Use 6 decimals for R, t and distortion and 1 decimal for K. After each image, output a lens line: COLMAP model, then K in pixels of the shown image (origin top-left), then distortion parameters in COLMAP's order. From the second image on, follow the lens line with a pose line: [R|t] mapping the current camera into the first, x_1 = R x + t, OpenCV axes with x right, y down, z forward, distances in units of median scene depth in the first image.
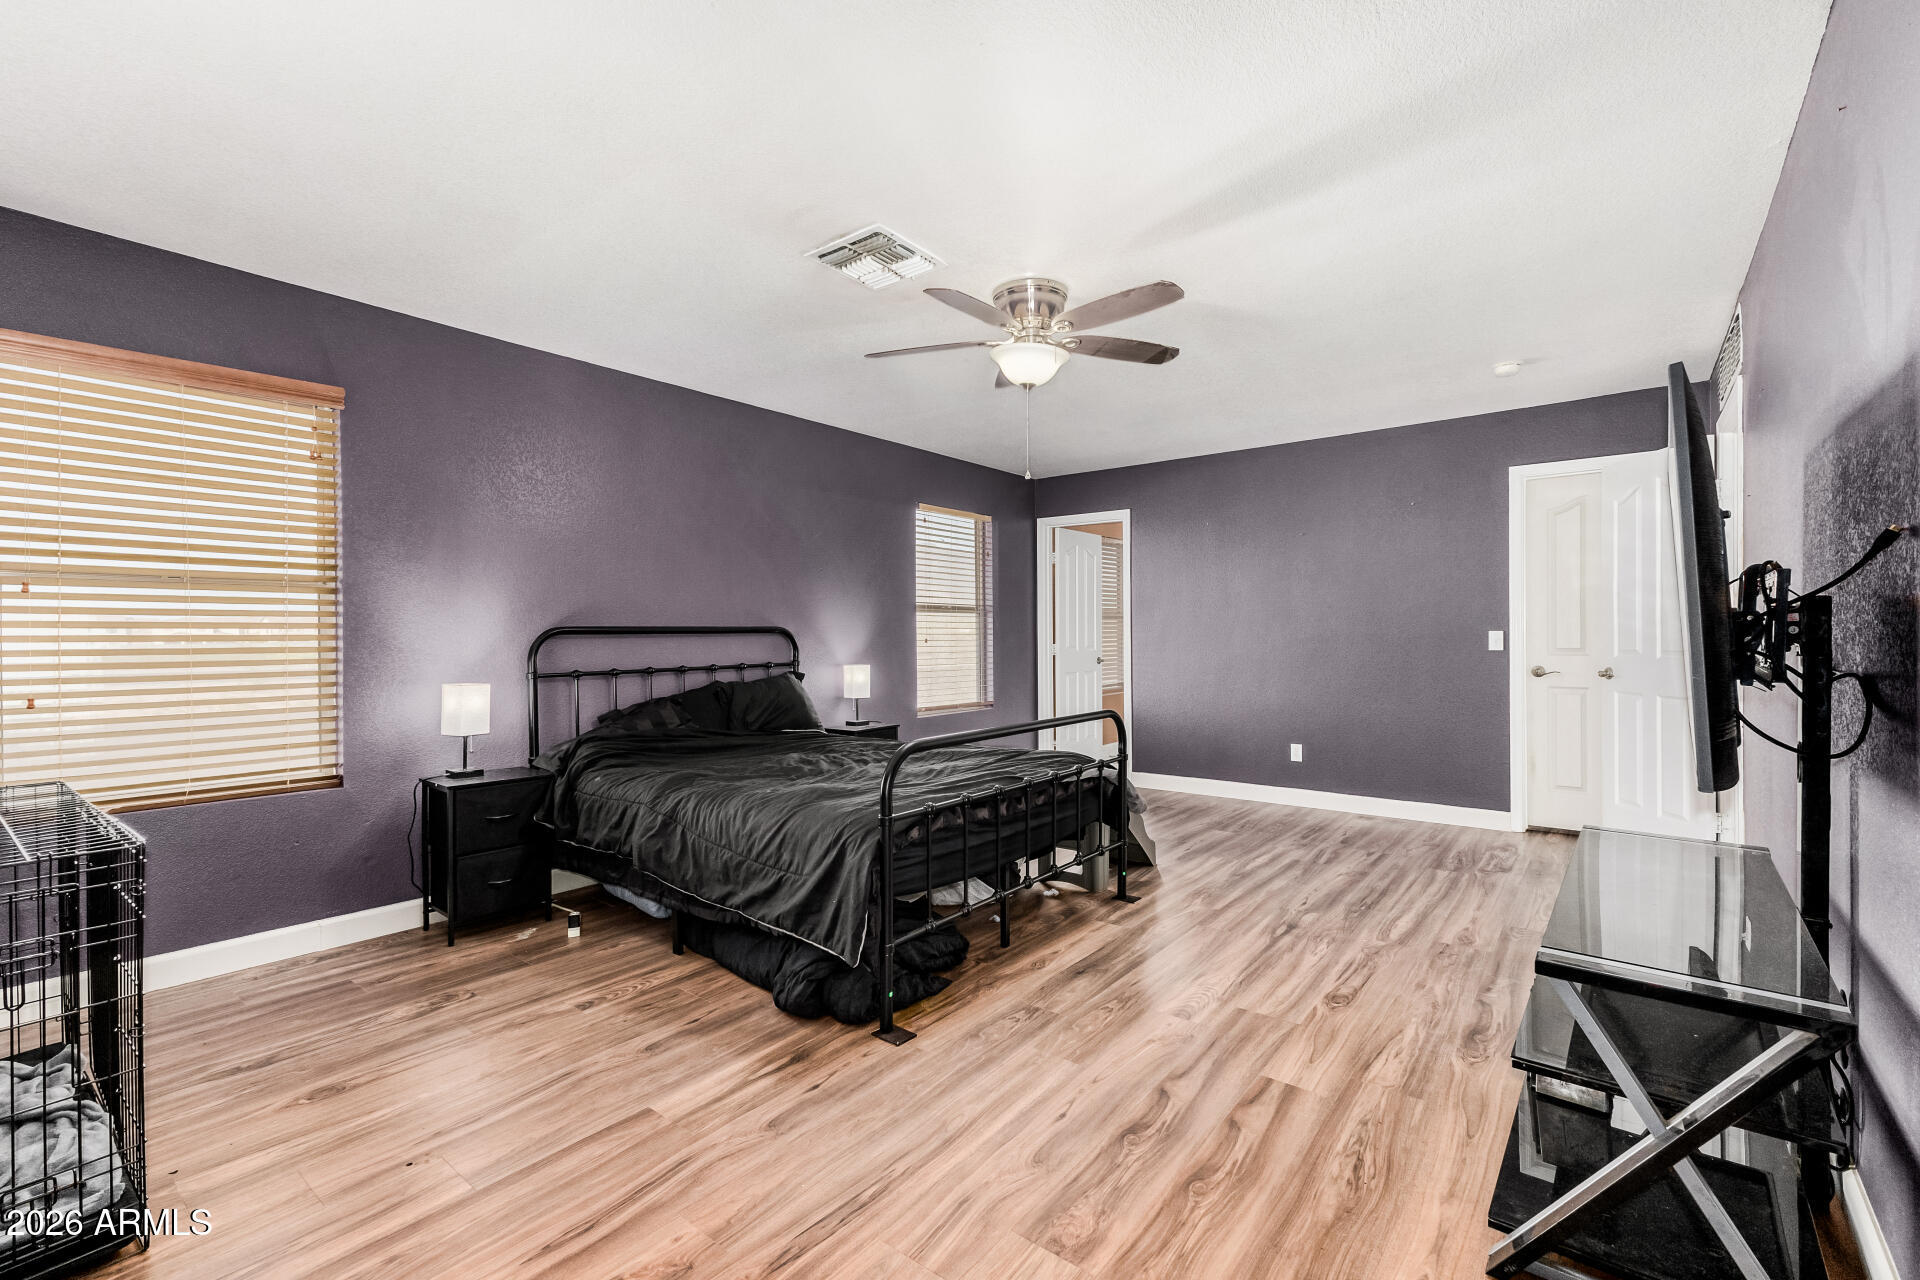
lens RADIAL K [[832.8, 0, 961.8], [0, 832.8, 642.5], [0, 0, 1]] dist [0.011499, -0.002238]
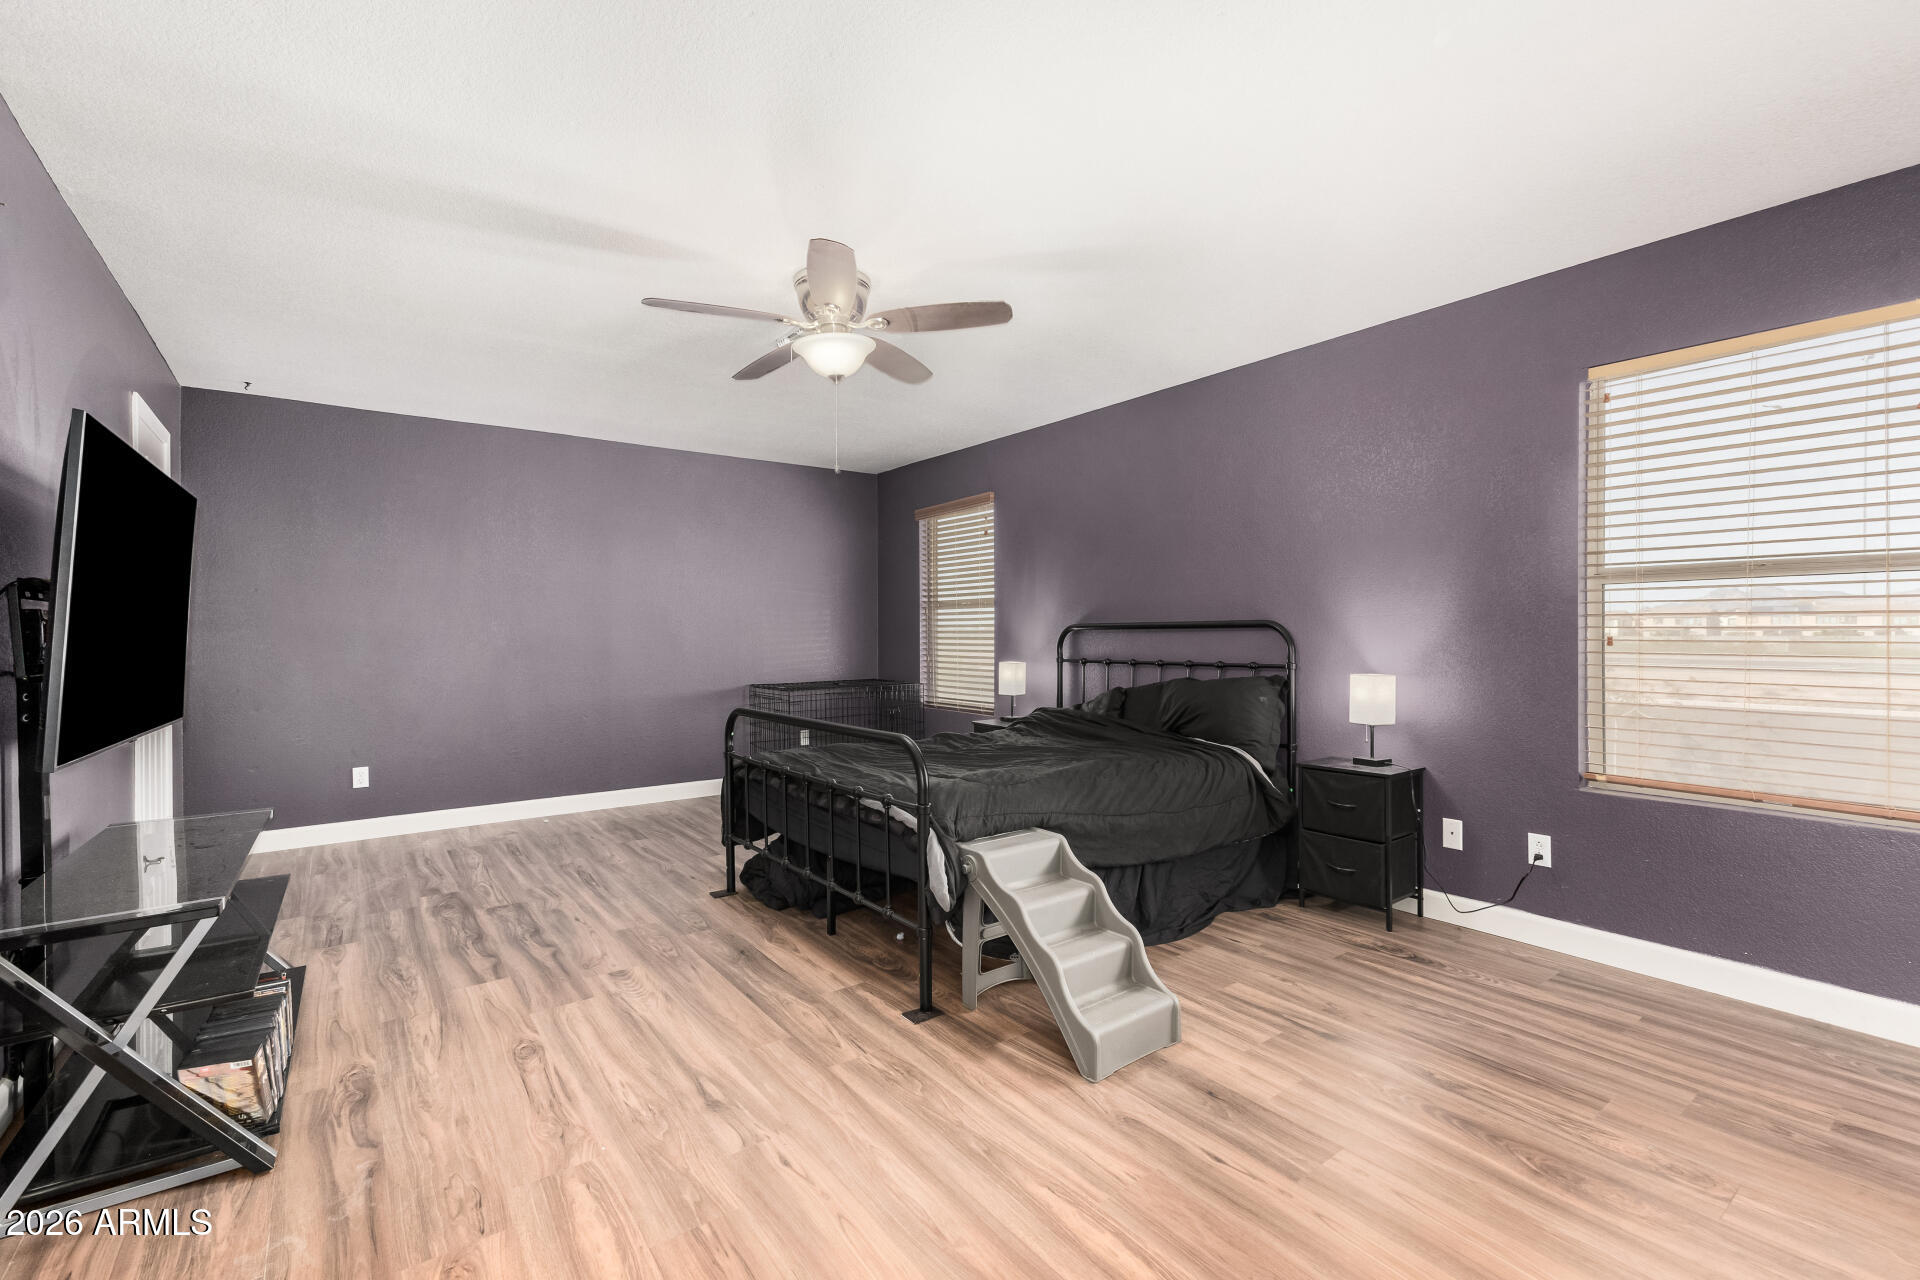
lens RADIAL K [[832.8, 0, 962.5], [0, 832.8, 631.4], [0, 0, 1]] dist [0.011499, -0.002238]
pose [[-0.258107, 0.004312, -0.966107, 1.089752], [-0.001787, 0.999986, 0.004940, -0.017381], [0.966115, 0.003002, -0.258096, 1.539749]]
